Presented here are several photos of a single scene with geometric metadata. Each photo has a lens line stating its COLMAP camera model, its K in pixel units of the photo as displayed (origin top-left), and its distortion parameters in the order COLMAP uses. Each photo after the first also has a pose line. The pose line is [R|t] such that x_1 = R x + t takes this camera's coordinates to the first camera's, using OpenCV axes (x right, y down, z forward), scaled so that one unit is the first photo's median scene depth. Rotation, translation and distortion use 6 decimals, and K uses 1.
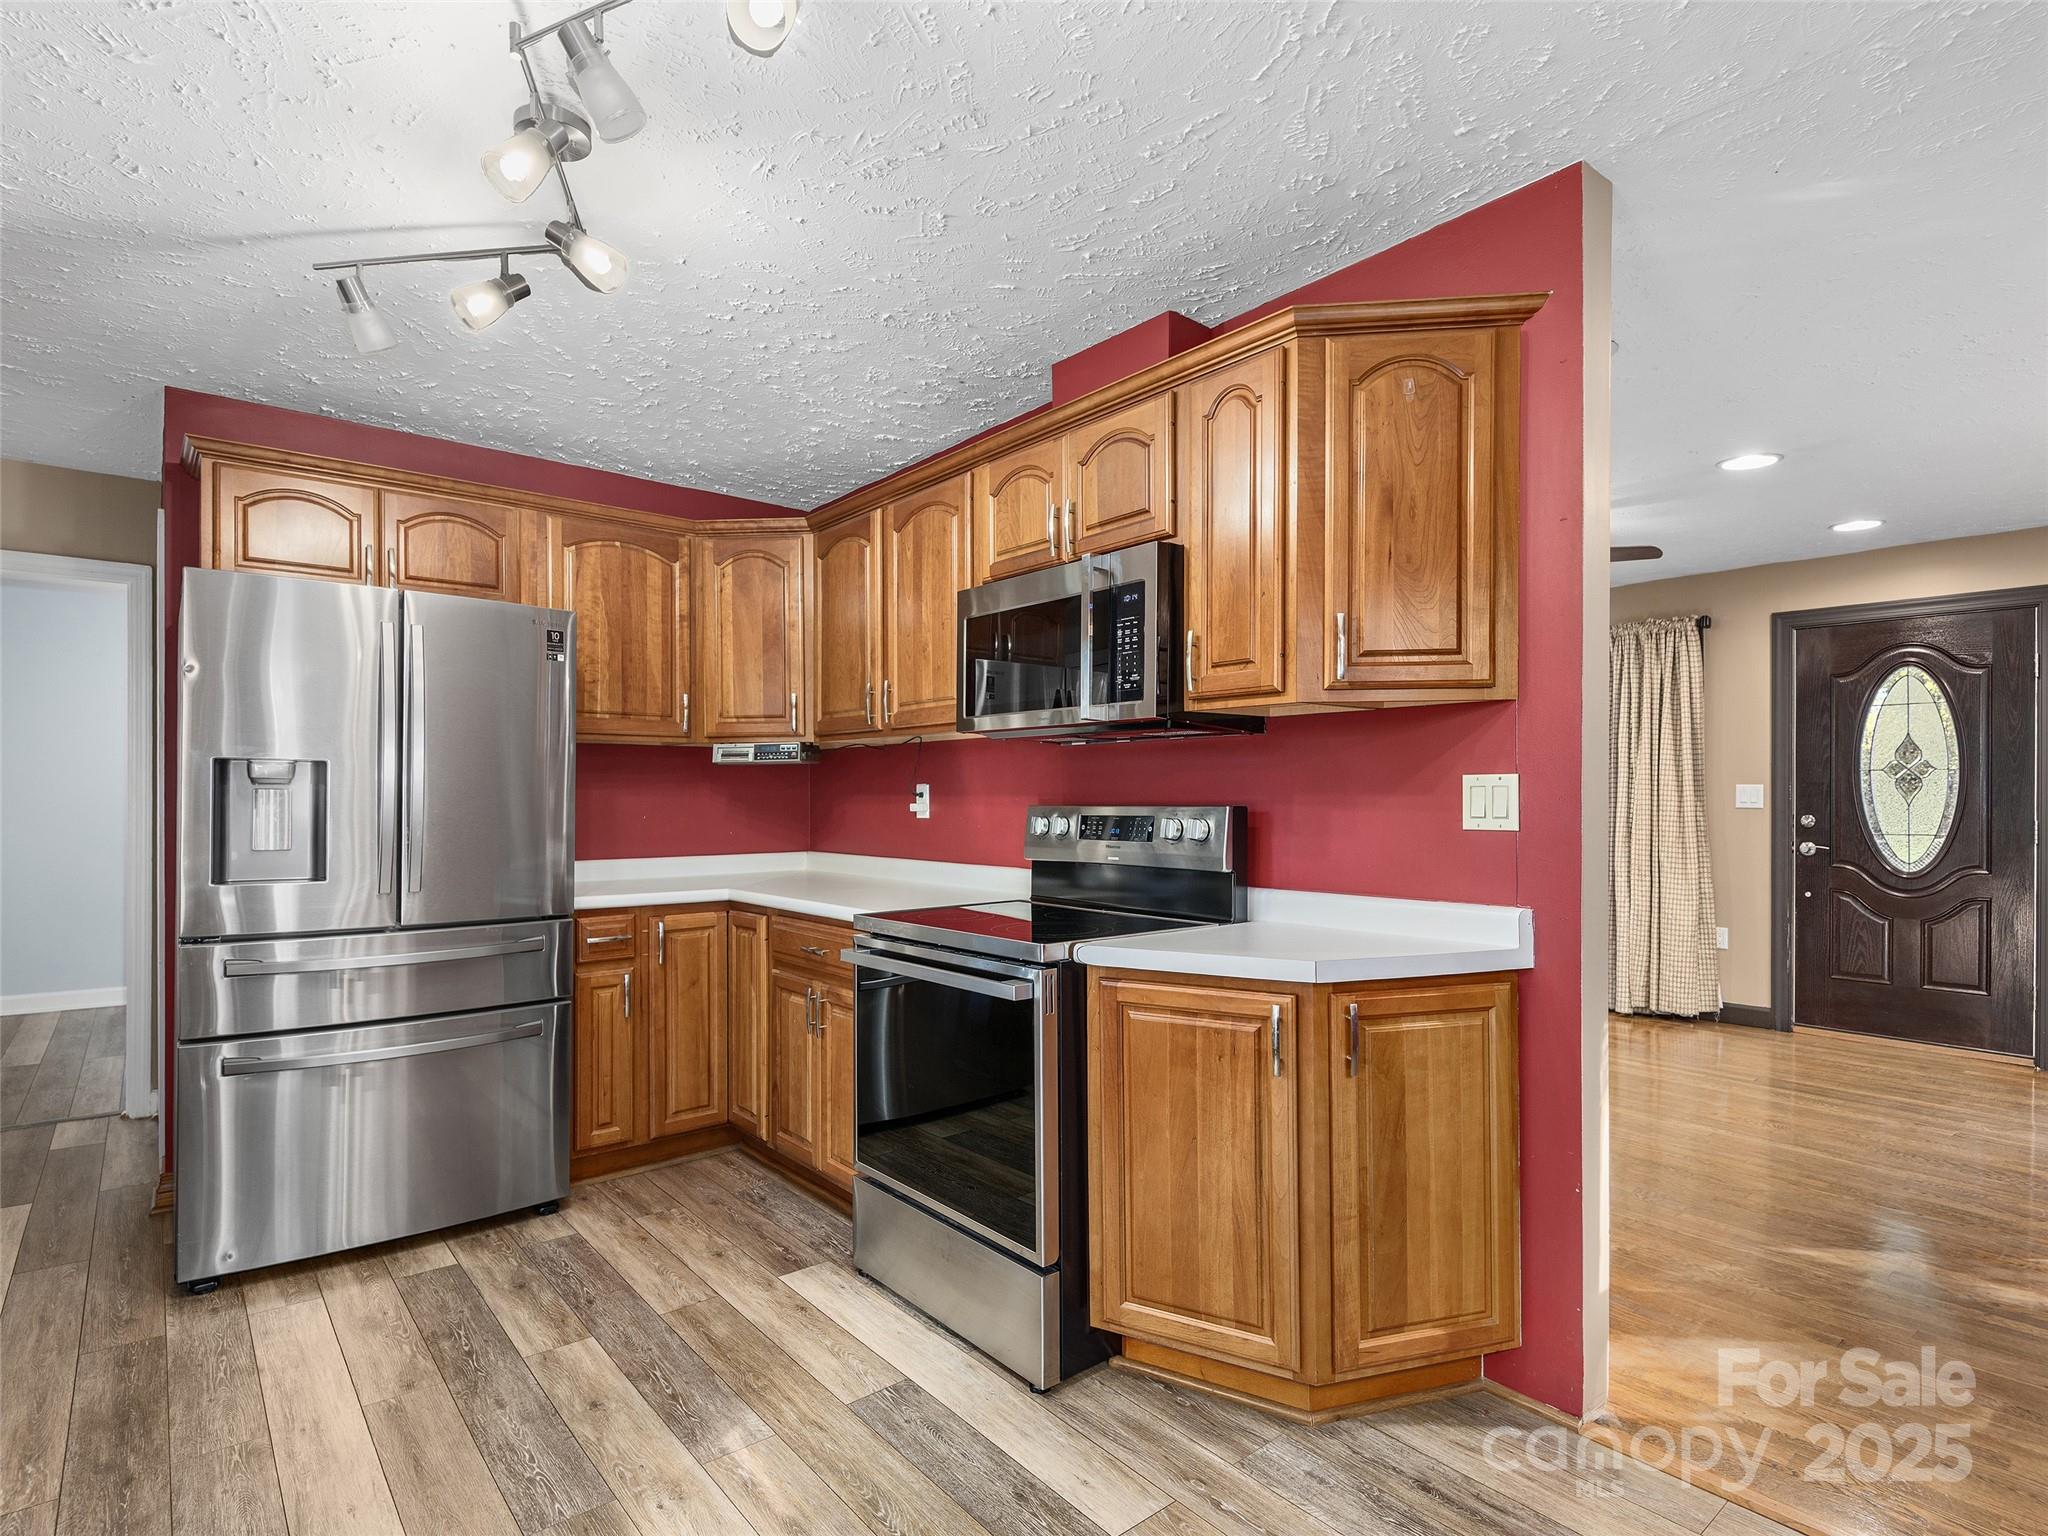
lens RADIAL K [[1052.9, 0, 1016.4], [0, 1052.9, 784.1], [0, 0, 1]] dist [0.001395, -0.001817]
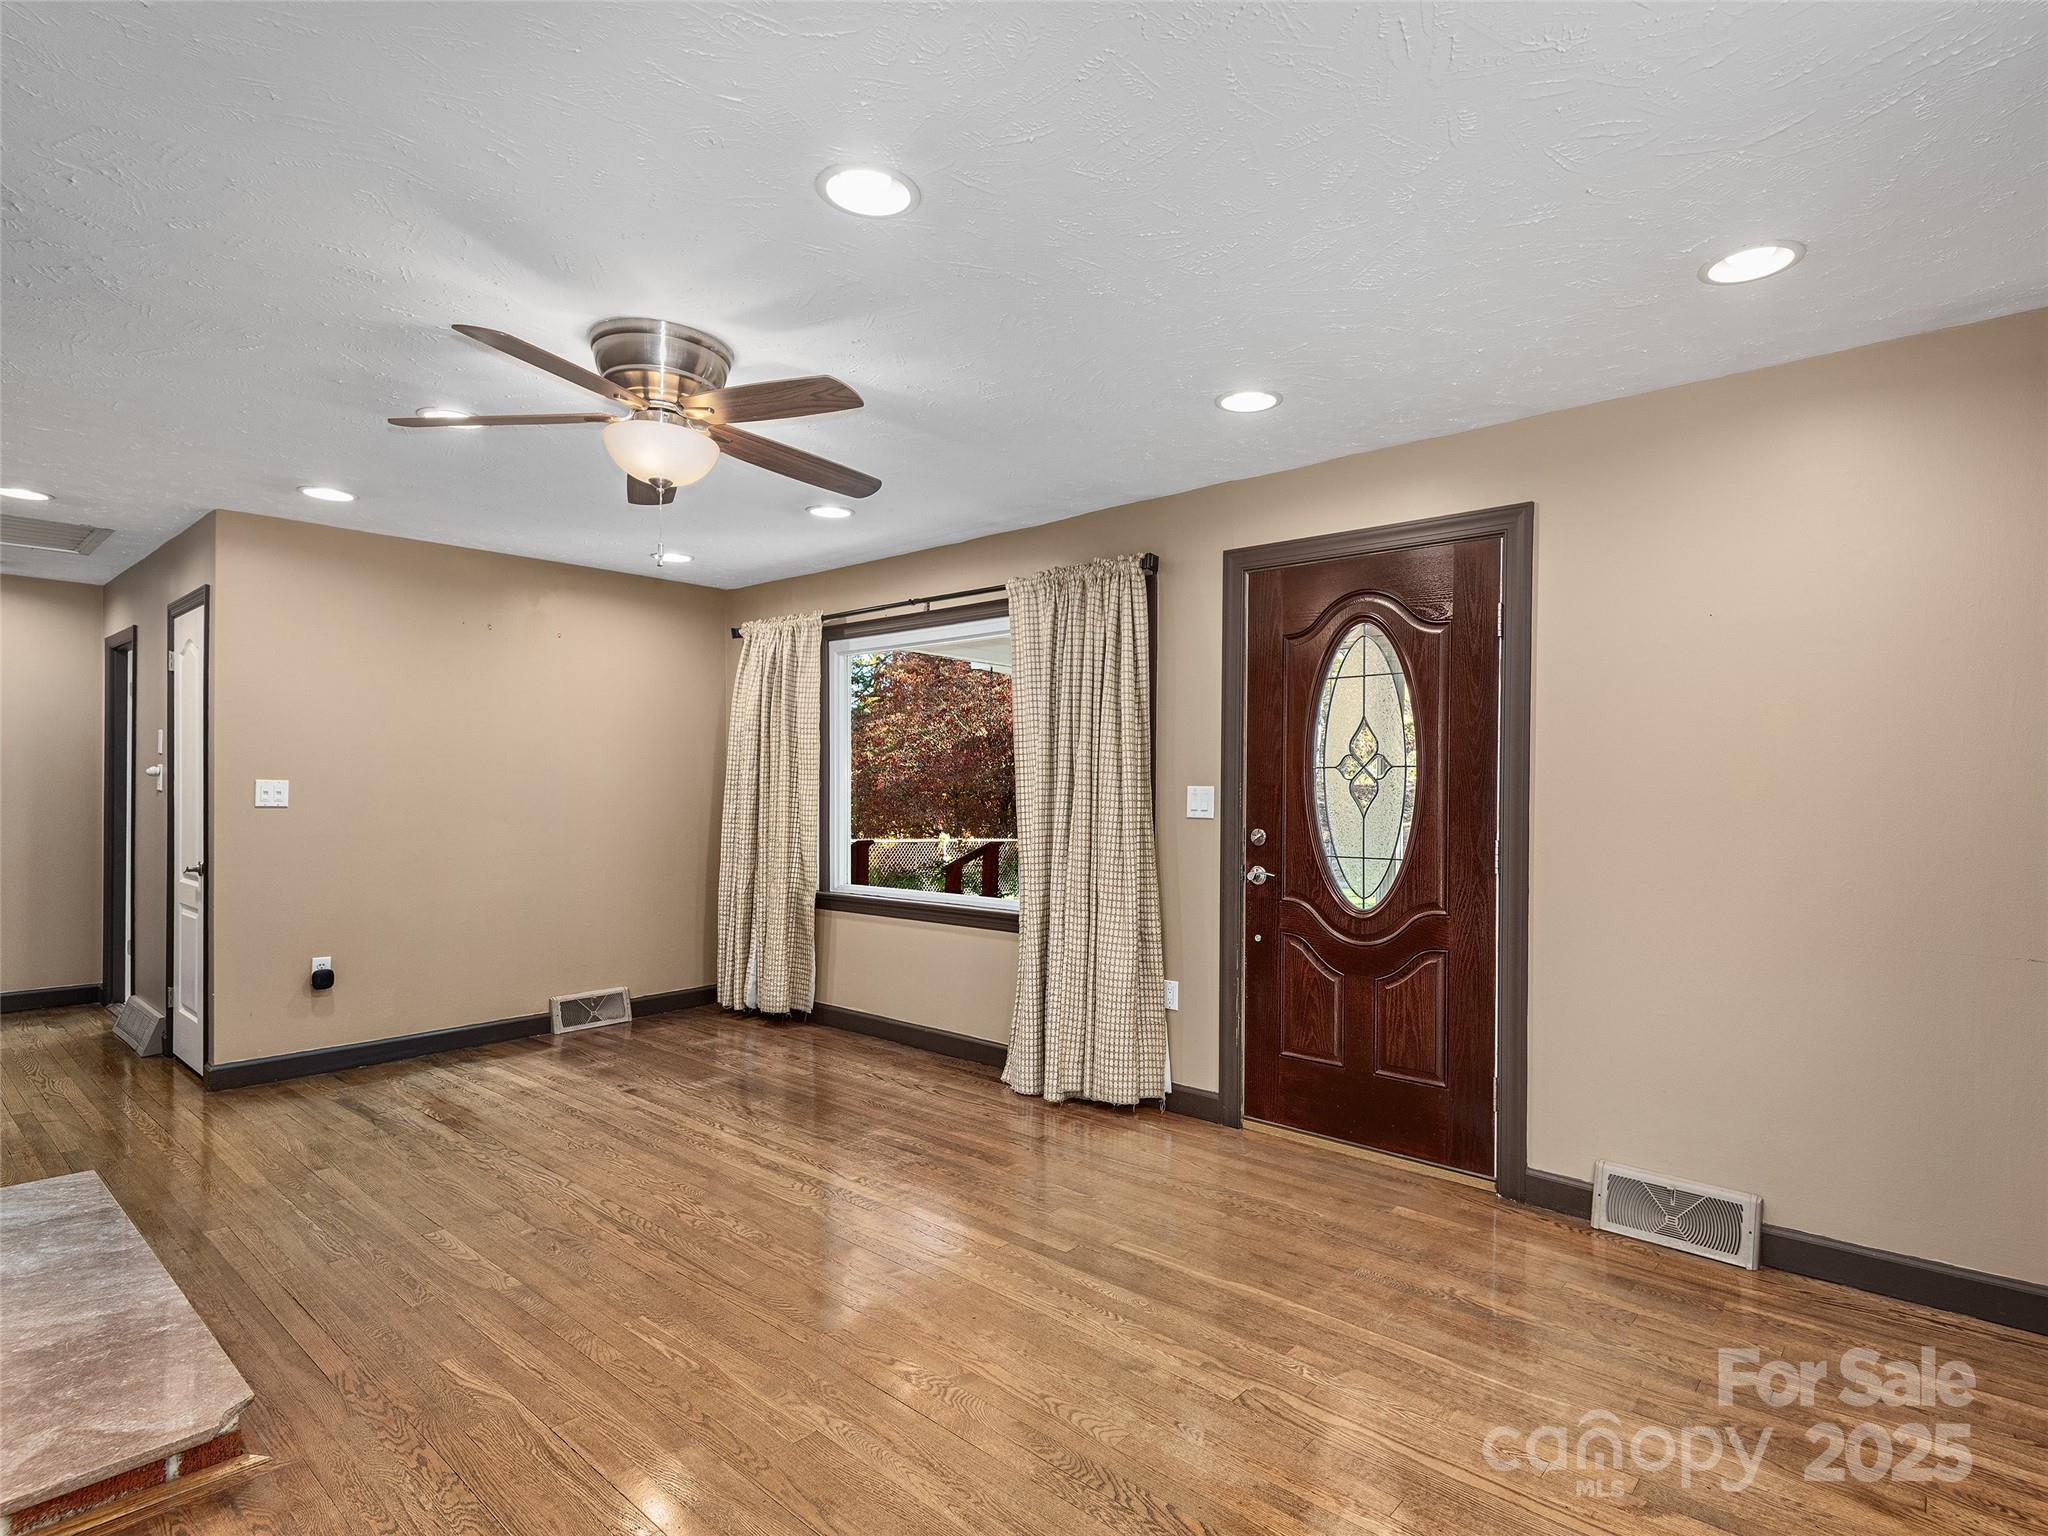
lens RADIAL K [[1052.9, 0, 1035.5], [0, 1052.9, 775.3], [0, 0, 1]] dist [0.001395, -0.001817]
pose [[0.984494, 0.005904, 0.175319, 0.464540], [-0.005620, 0.999982, -0.002117, -0.004864], [-0.175328, 0.001099, 0.984509, 0.307927]]
